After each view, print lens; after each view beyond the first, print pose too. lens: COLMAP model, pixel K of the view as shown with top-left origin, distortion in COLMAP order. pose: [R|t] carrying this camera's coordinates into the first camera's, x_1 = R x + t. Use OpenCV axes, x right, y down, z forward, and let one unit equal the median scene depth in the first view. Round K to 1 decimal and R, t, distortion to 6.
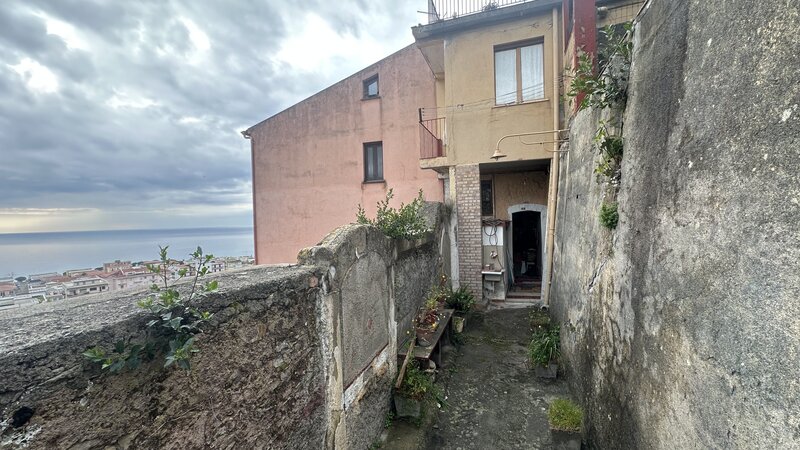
lens RADIAL K [[318.7, 0, 399.7], [0, 318.7, 227.2], [0, 0, 1]] dist [-0.001478, 0.000127]
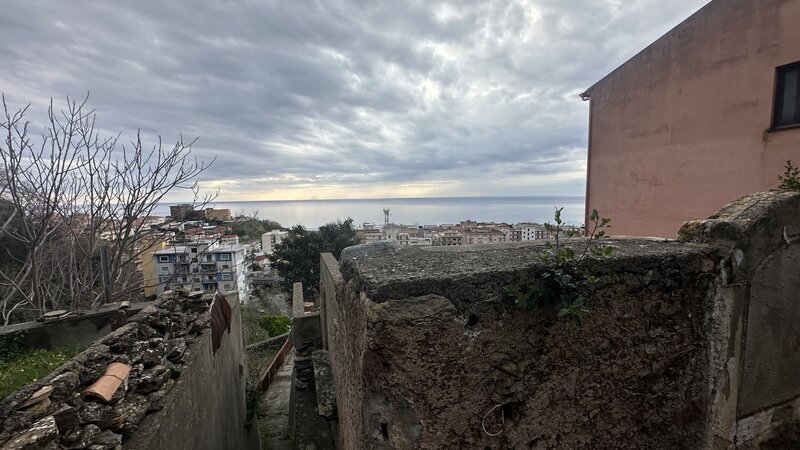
lens RADIAL K [[318.7, 0, 399.7], [0, 318.7, 227.2], [0, 0, 1]] dist [-0.001478, 0.000127]
pose [[0.597801, 0.093949, -0.796120, -0.105211], [-0.017372, 0.994394, 0.104303, 0.012245], [0.801456, -0.048522, 0.596082, -0.041731]]
